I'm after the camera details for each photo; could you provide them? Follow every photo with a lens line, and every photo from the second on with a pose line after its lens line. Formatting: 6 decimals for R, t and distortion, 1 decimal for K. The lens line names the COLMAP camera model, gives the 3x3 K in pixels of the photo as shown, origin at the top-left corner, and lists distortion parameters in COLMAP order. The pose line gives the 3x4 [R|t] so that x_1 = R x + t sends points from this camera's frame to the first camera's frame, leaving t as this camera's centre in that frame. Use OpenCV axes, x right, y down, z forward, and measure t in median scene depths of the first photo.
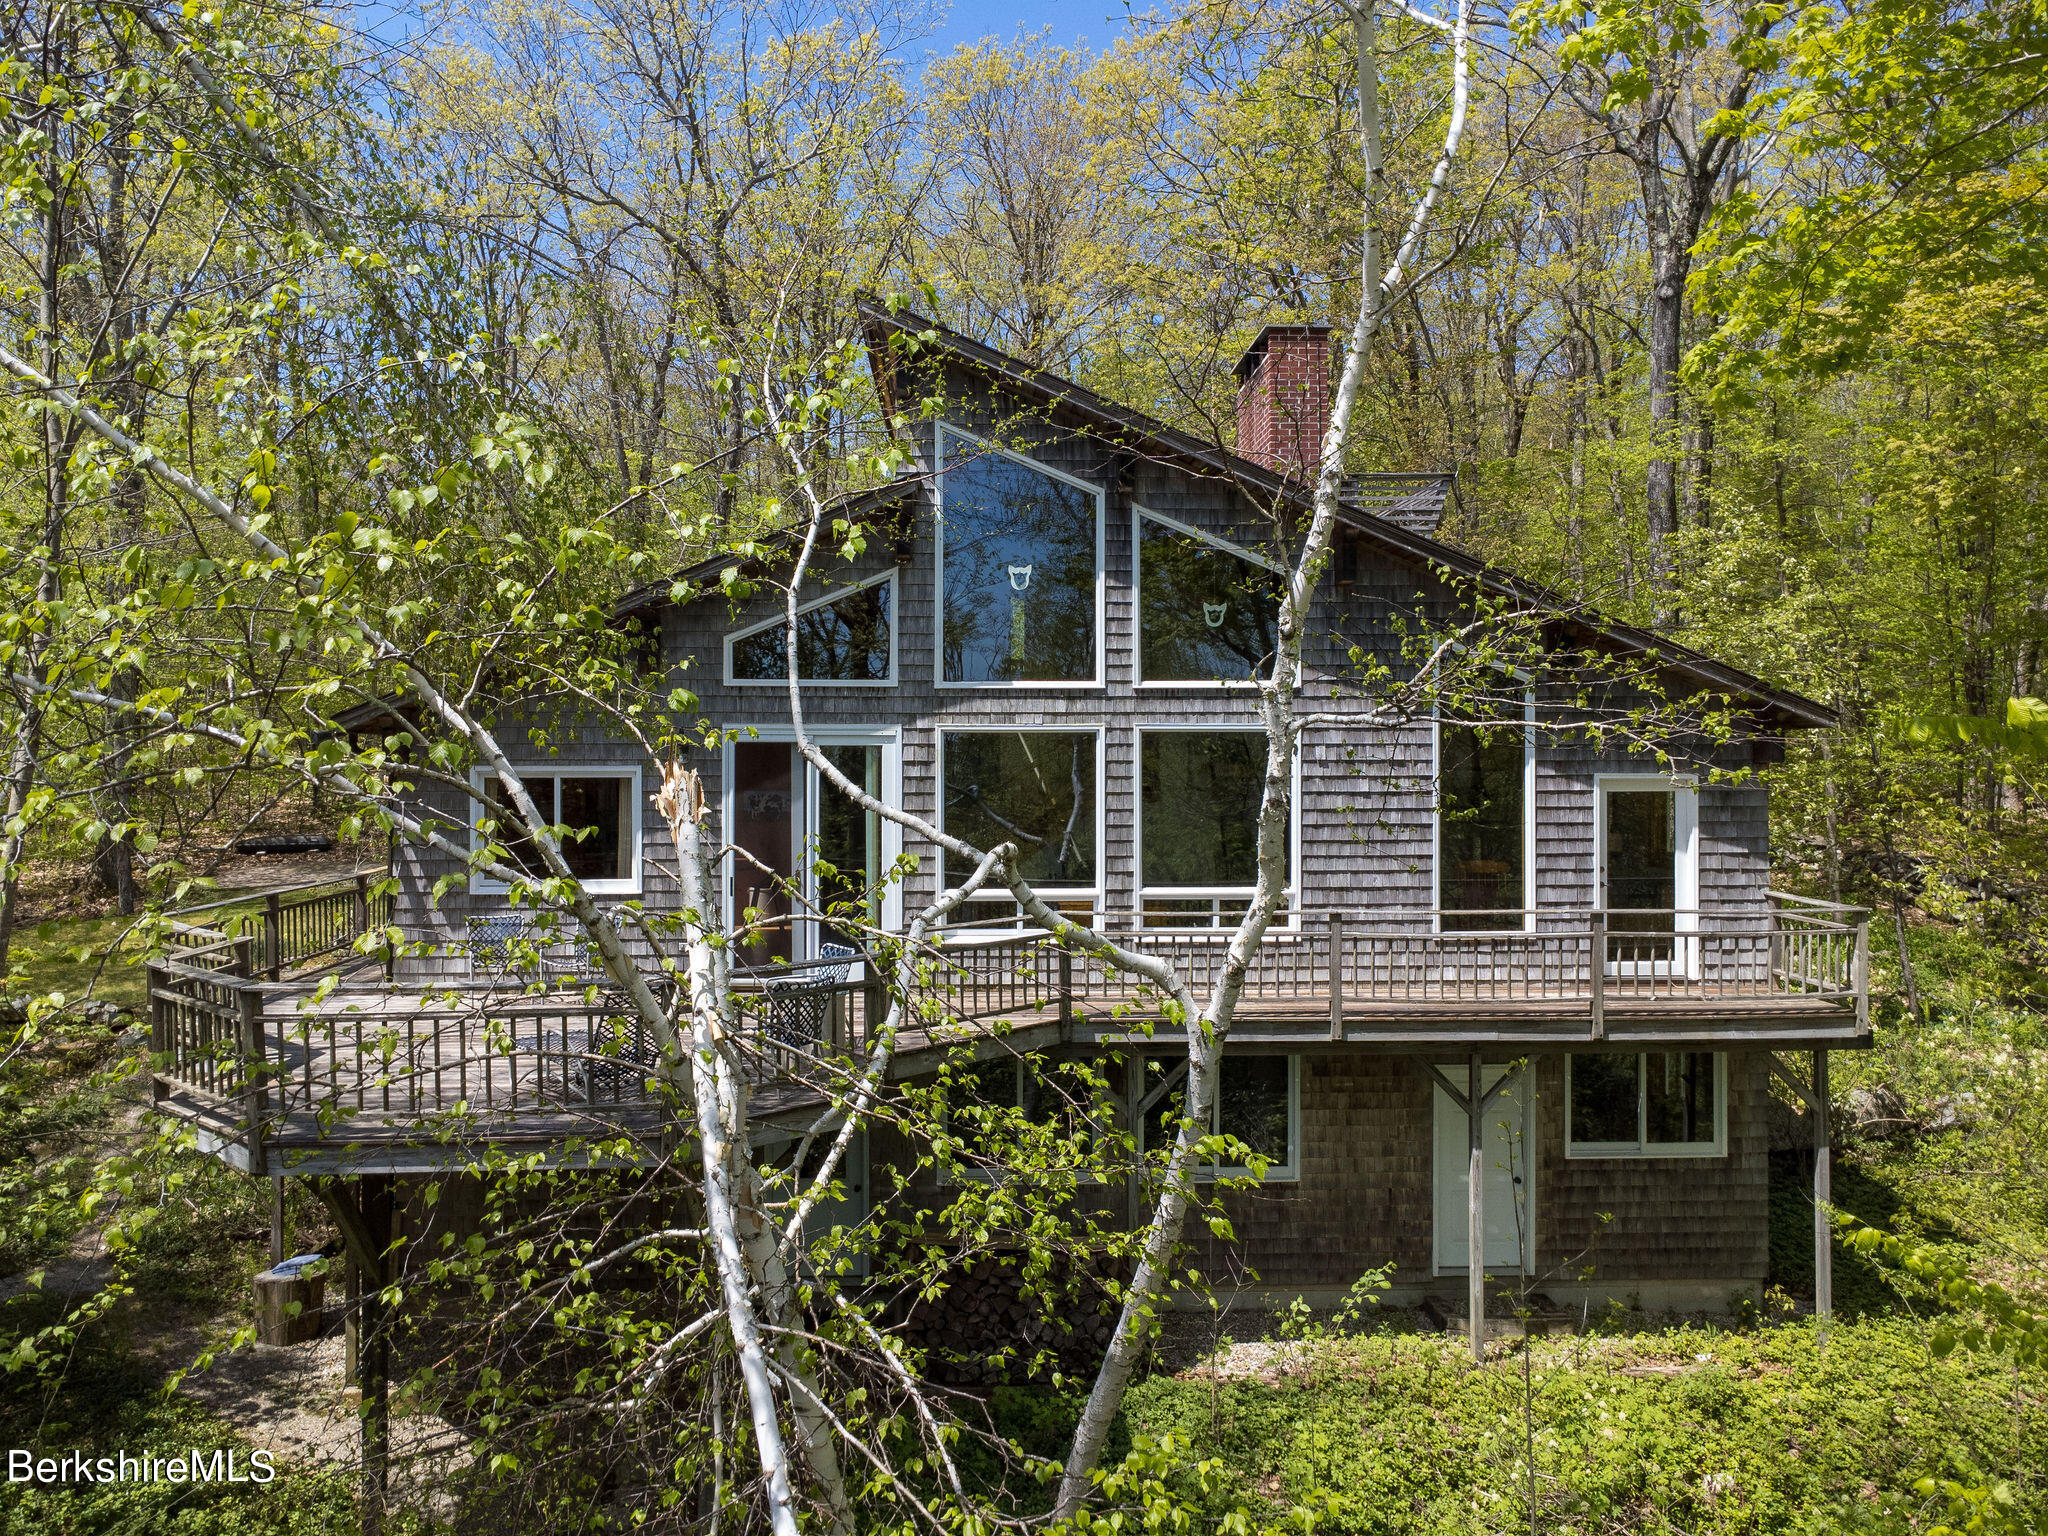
lens RADIAL K [[1462.3, 0, 1024.0], [0, 1462.3, 768.0], [0, 0, 1]] dist [-0.004192, 0.001623]
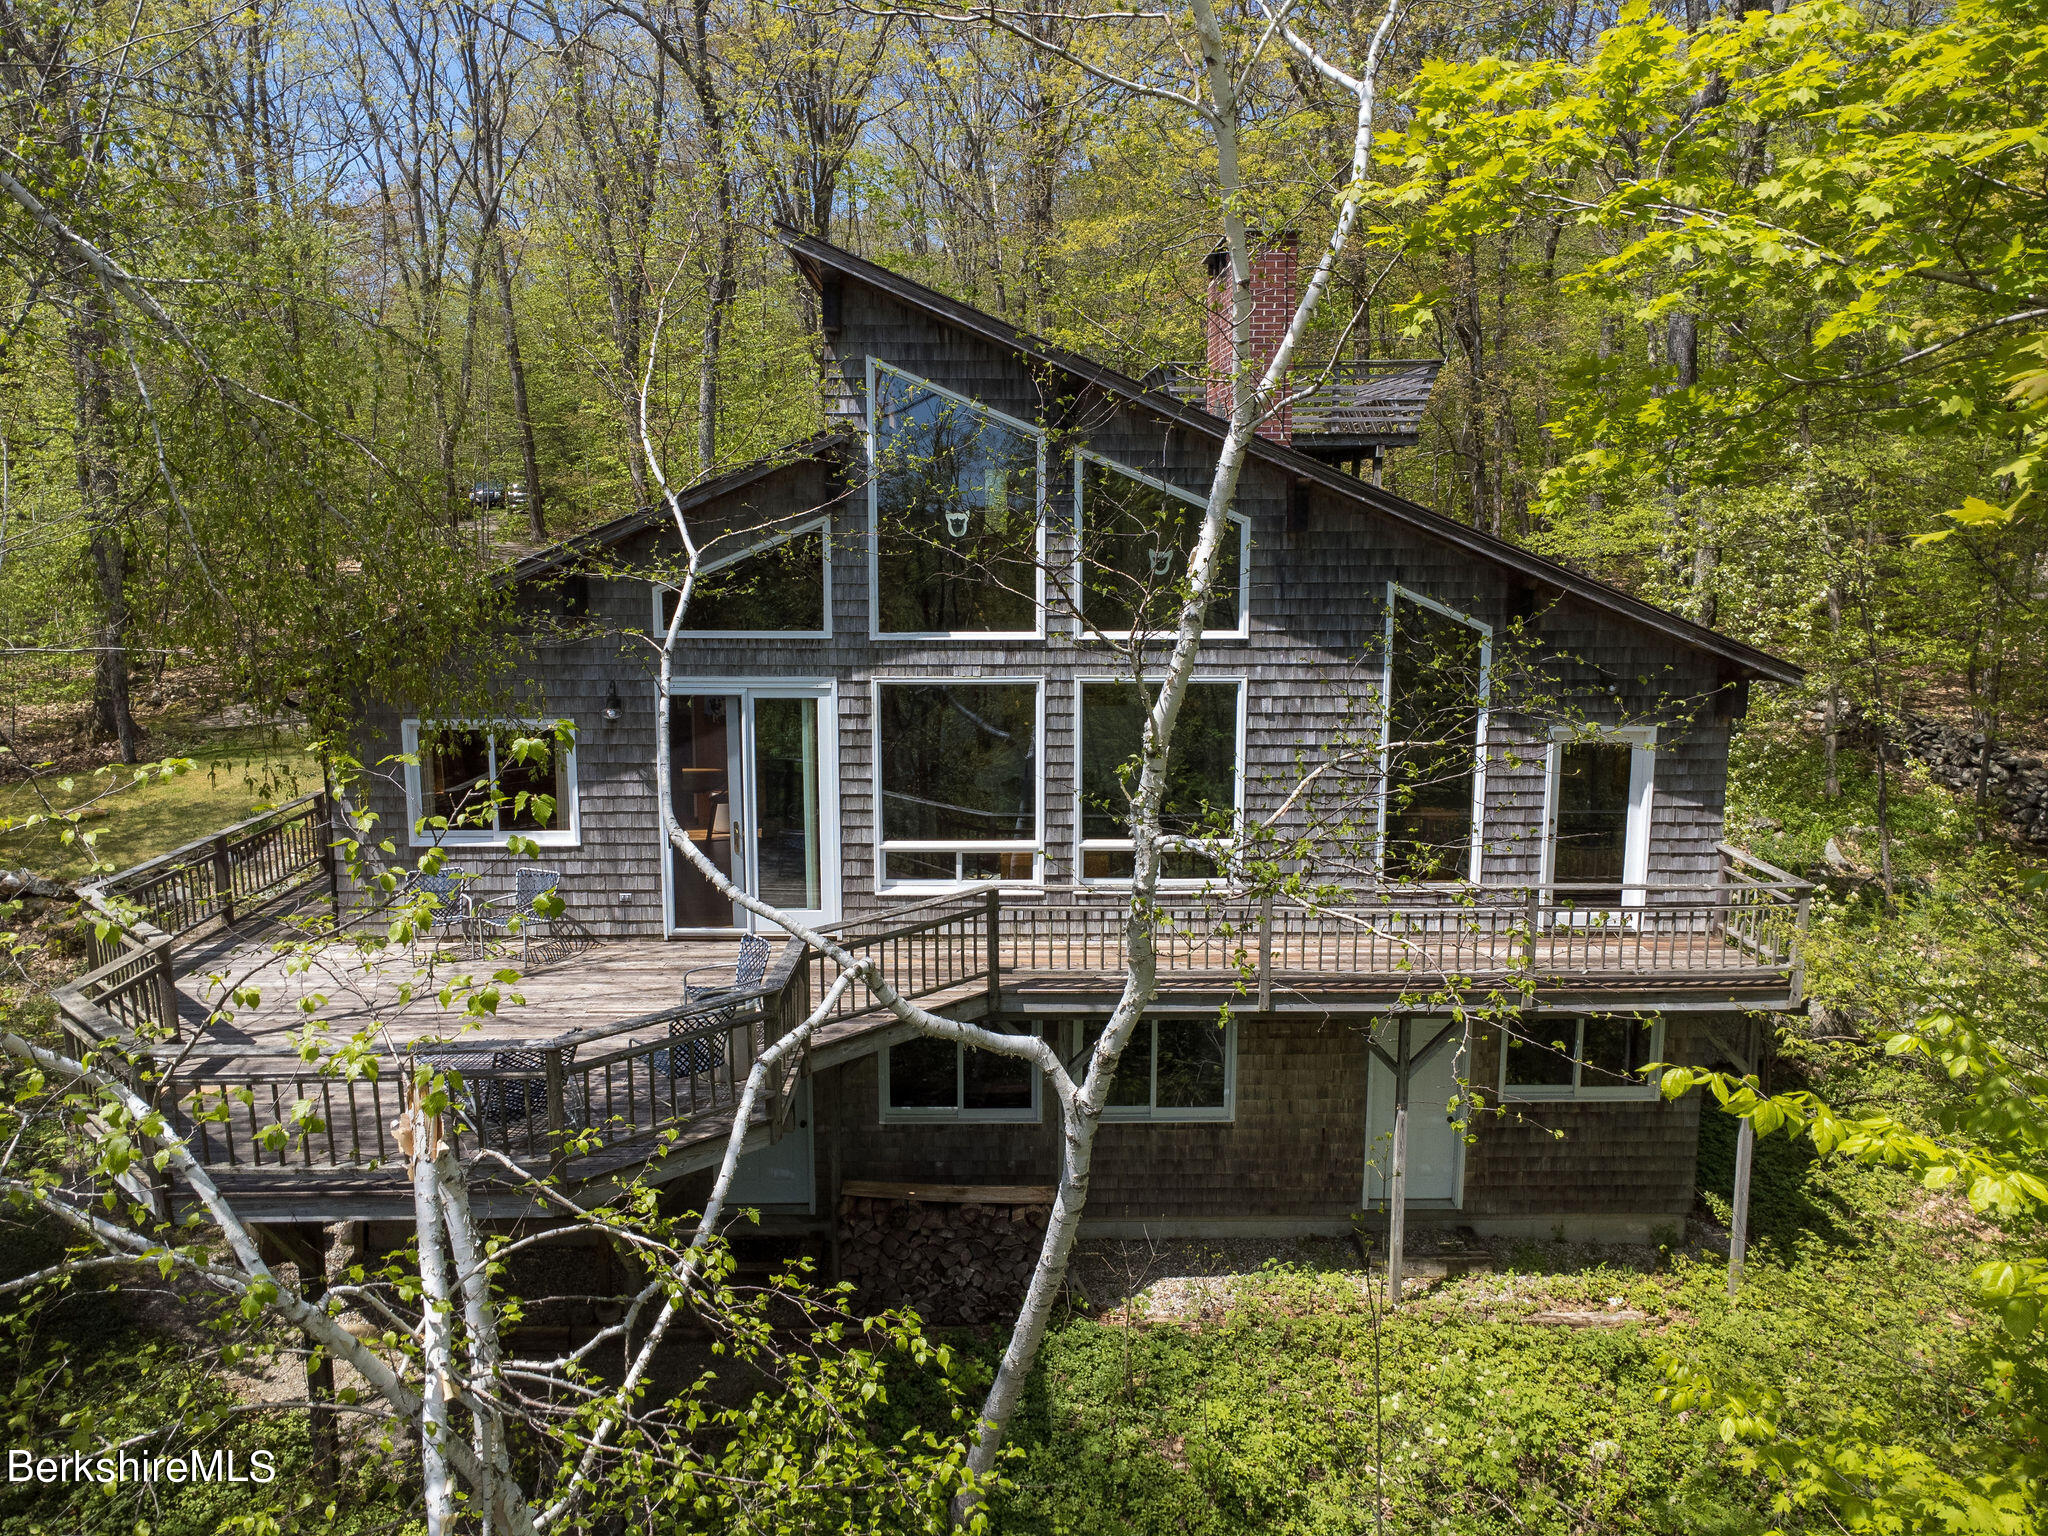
lens RADIAL K [[1462.3, 0, 1024.0], [0, 1462.3, 768.0], [0, 0, 1]] dist [-0.004192, 0.001623]
pose [[0.999740, 0.005812, -0.022038, 0.063390], [-0.002245, 0.987351, 0.158534, -0.124818], [0.022681, -0.158443, 0.987108, 0.027244]]
